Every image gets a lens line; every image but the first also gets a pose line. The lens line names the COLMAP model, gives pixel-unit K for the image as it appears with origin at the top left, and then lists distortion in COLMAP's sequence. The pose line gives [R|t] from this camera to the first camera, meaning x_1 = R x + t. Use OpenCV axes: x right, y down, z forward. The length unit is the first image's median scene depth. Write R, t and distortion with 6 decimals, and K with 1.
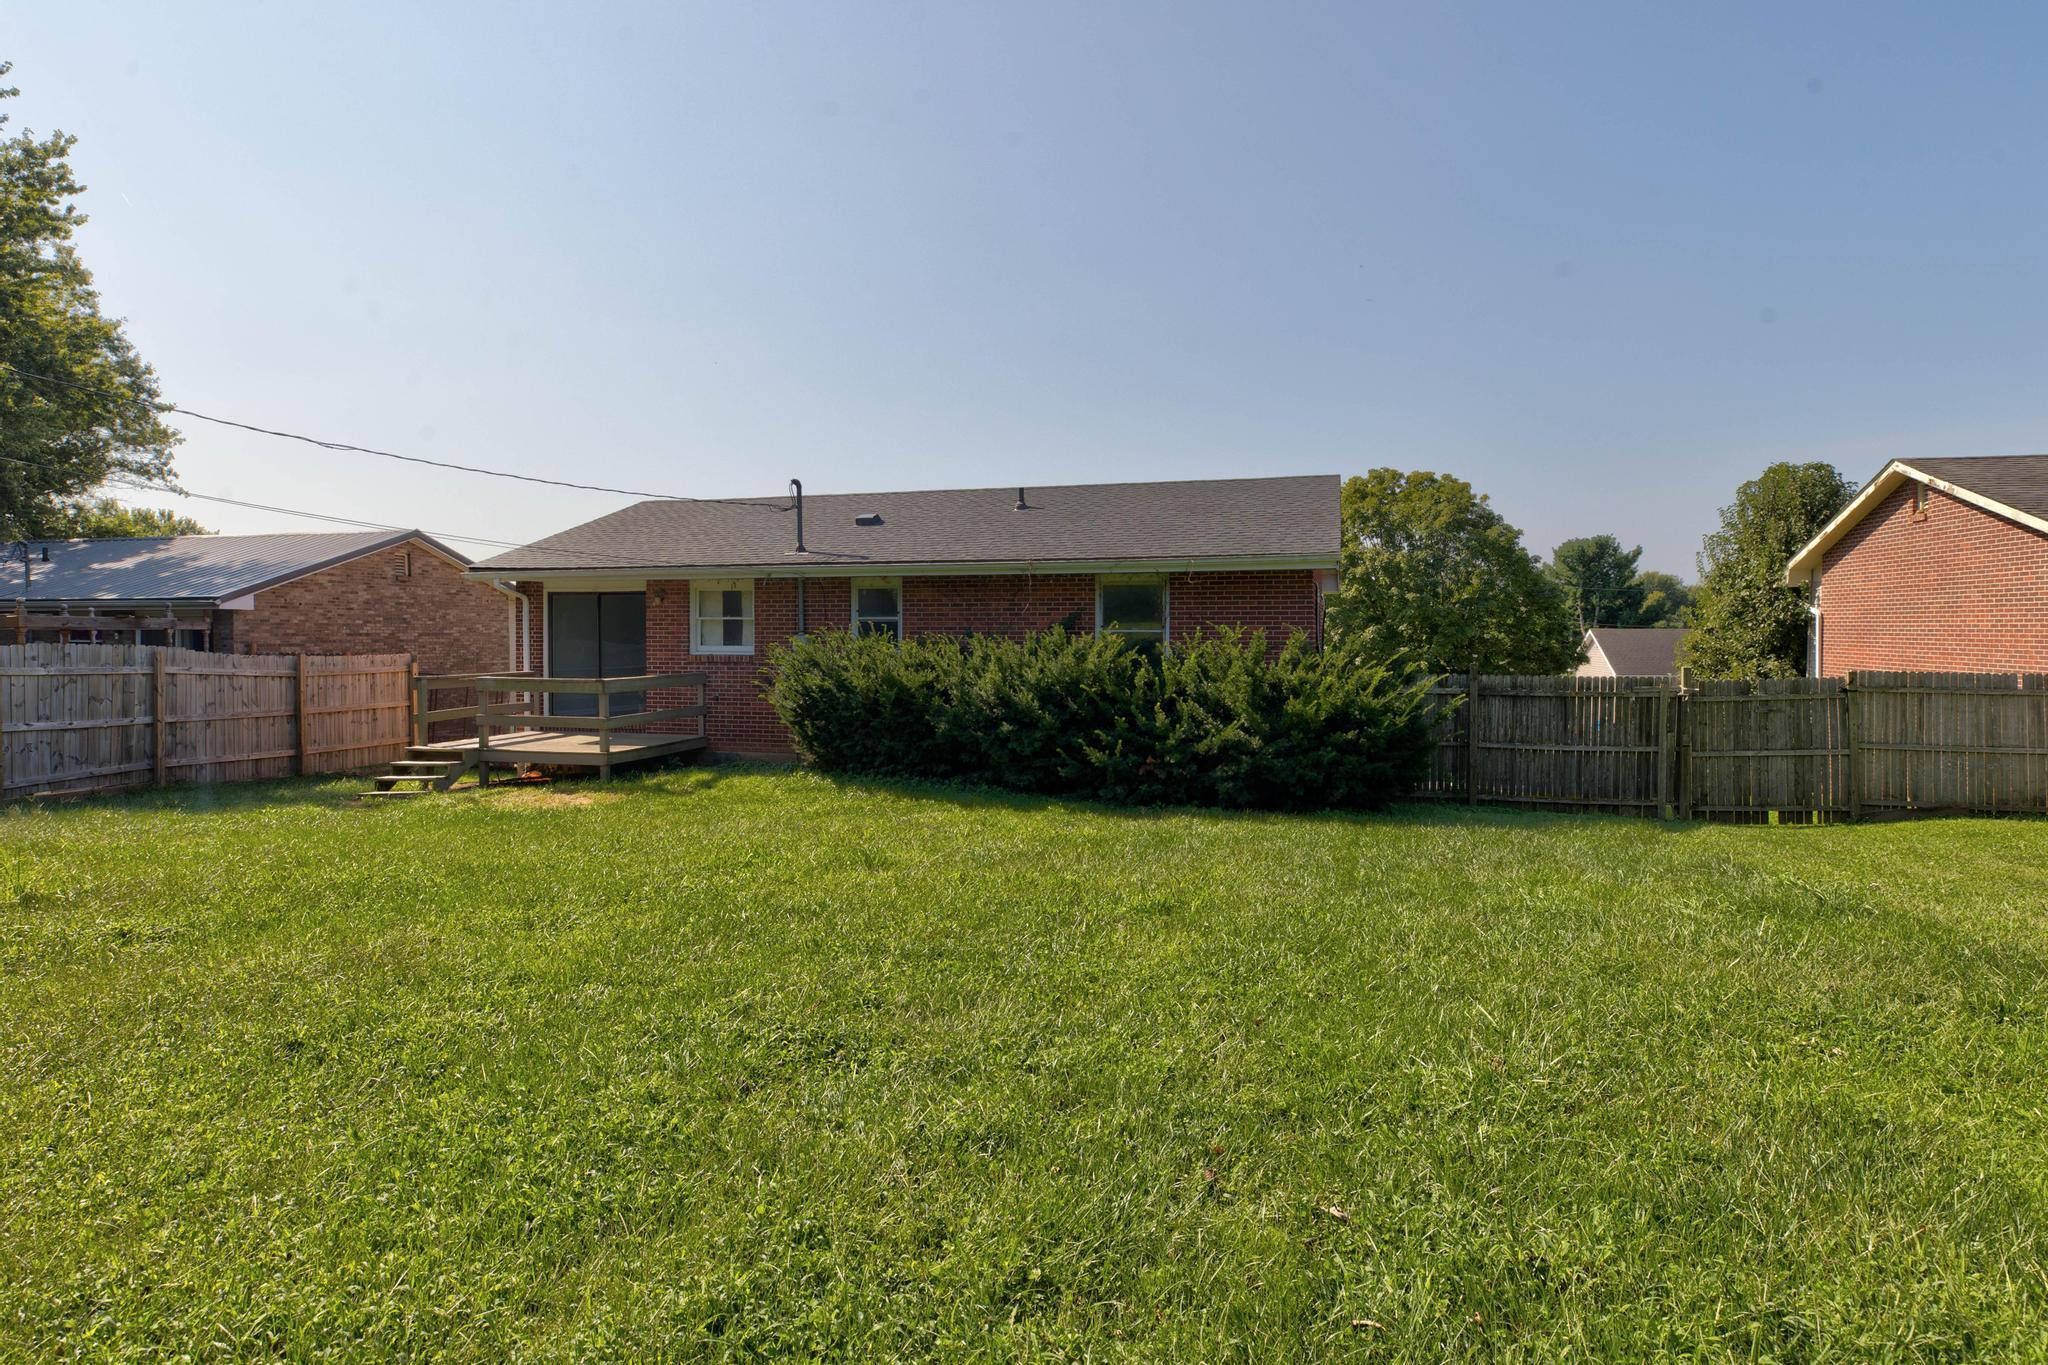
lens RADIAL K [[1201.6, 0, 952.5], [0, 1201.6, 673.6], [0, 0, 1]] dist [-0.011584, 0.000306]
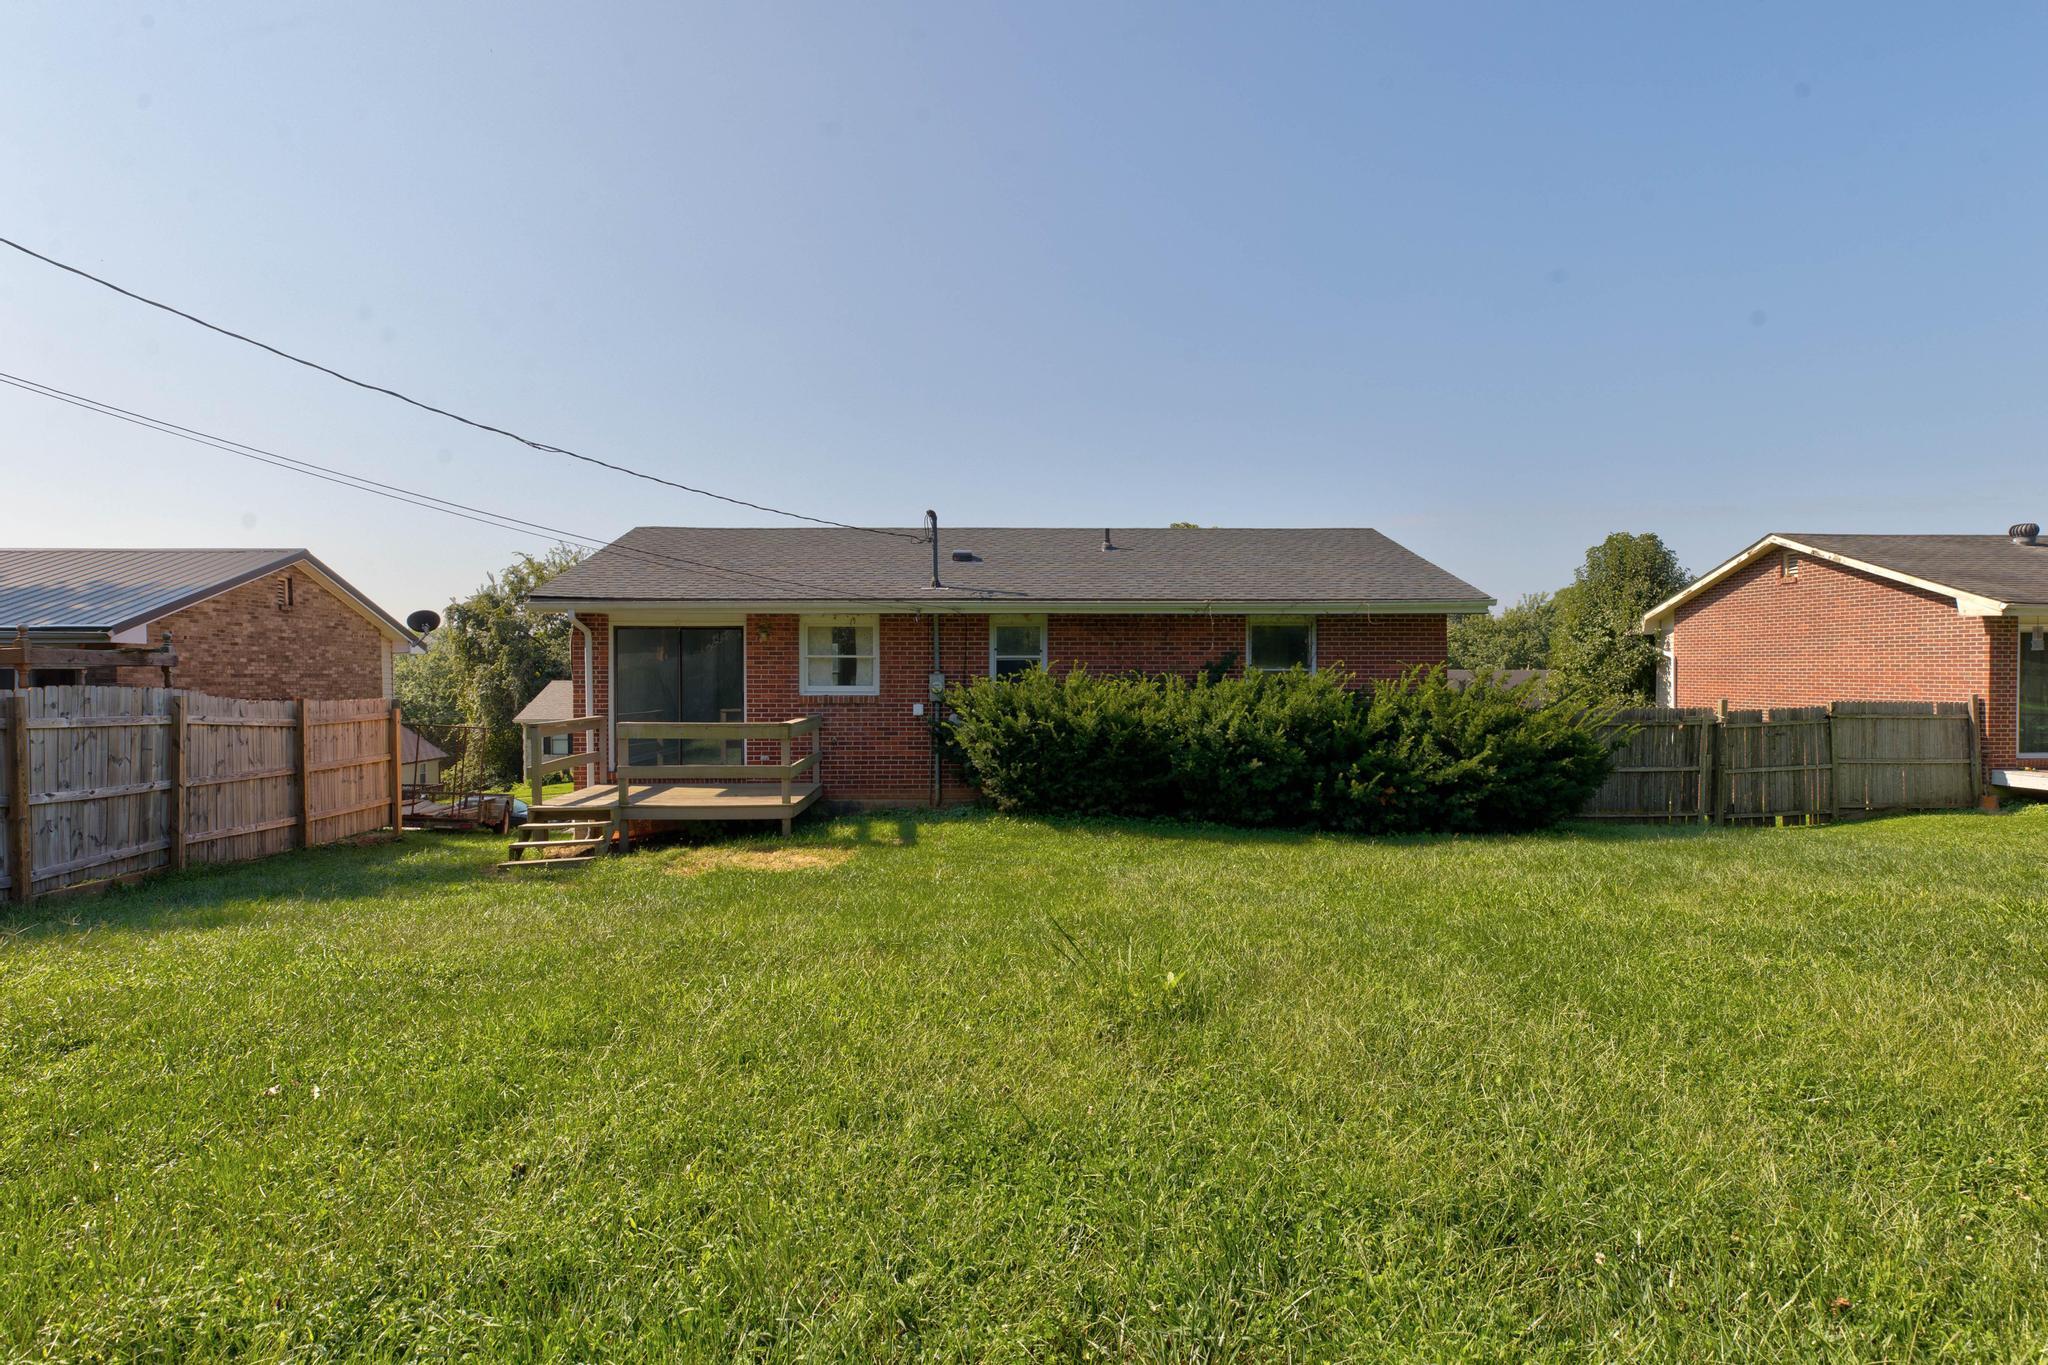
lens RADIAL K [[1201.6, 0, 1003.2], [0, 1201.6, 684.8], [0, 0, 1]] dist [-0.011584, 0.000306]
pose [[0.942733, -0.003847, 0.333528, -0.395355], [0.012690, 0.999623, -0.024341, 0.000044], [-0.333308, 0.027180, 0.942426, 0.088058]]
